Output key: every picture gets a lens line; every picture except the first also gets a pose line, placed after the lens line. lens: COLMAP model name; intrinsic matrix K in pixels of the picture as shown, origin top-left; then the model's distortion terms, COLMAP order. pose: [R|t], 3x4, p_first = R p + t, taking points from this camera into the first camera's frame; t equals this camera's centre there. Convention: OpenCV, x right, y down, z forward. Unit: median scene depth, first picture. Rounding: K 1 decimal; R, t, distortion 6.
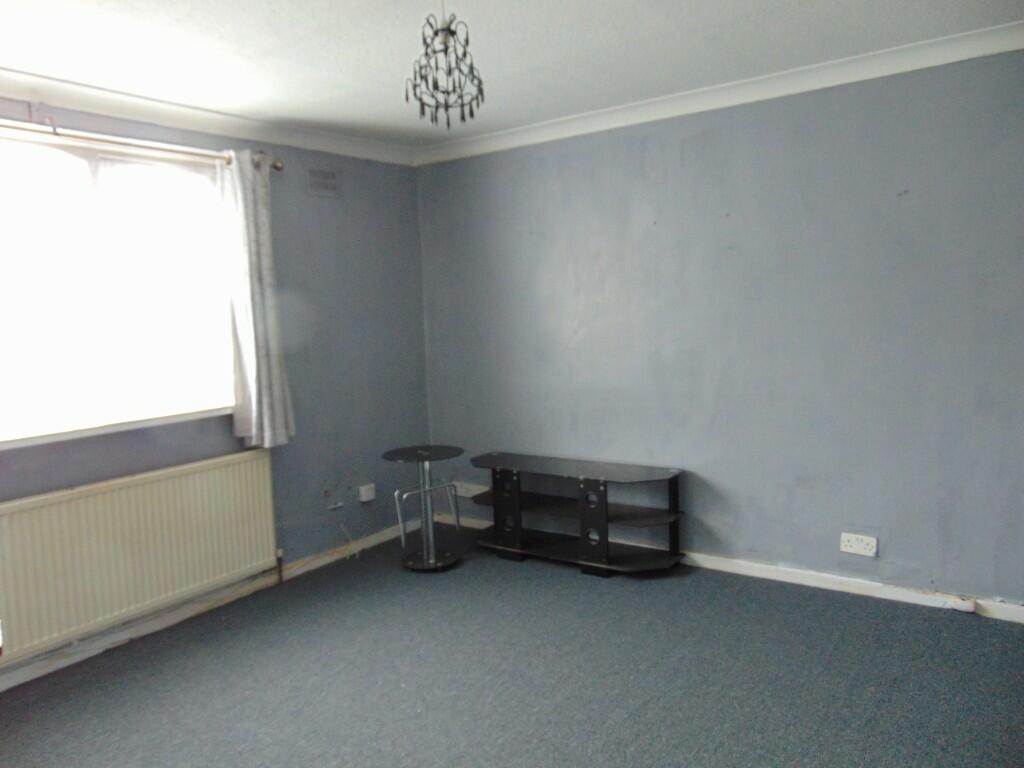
lens RADIAL K [[772.4, 0, 512.0], [0, 772.4, 384.0], [0, 0, 1]] dist [-0.023146, 0.071497]
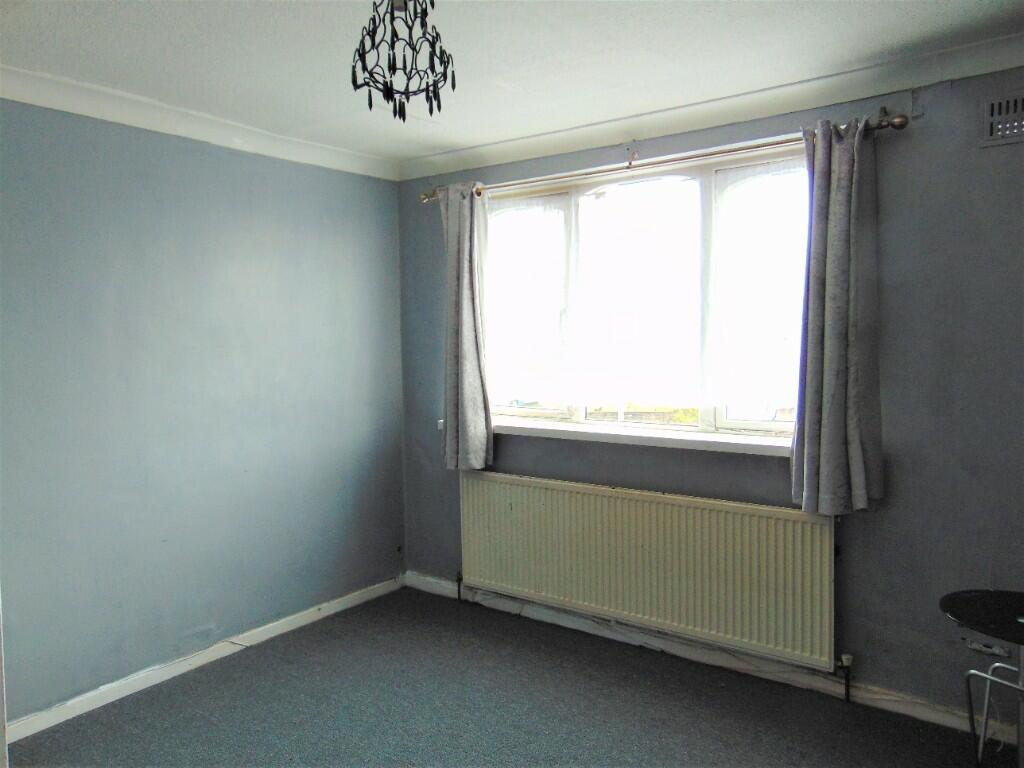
lens RADIAL K [[772.4, 0, 512.0], [0, 772.4, 384.0], [0, 0, 1]] dist [-0.023146, 0.071497]
pose [[-0.028263, 0.116145, -0.992830, 0.466032], [-0.081008, 0.989694, 0.118084, -0.117398], [0.996313, 0.083765, -0.018563, 0.769276]]
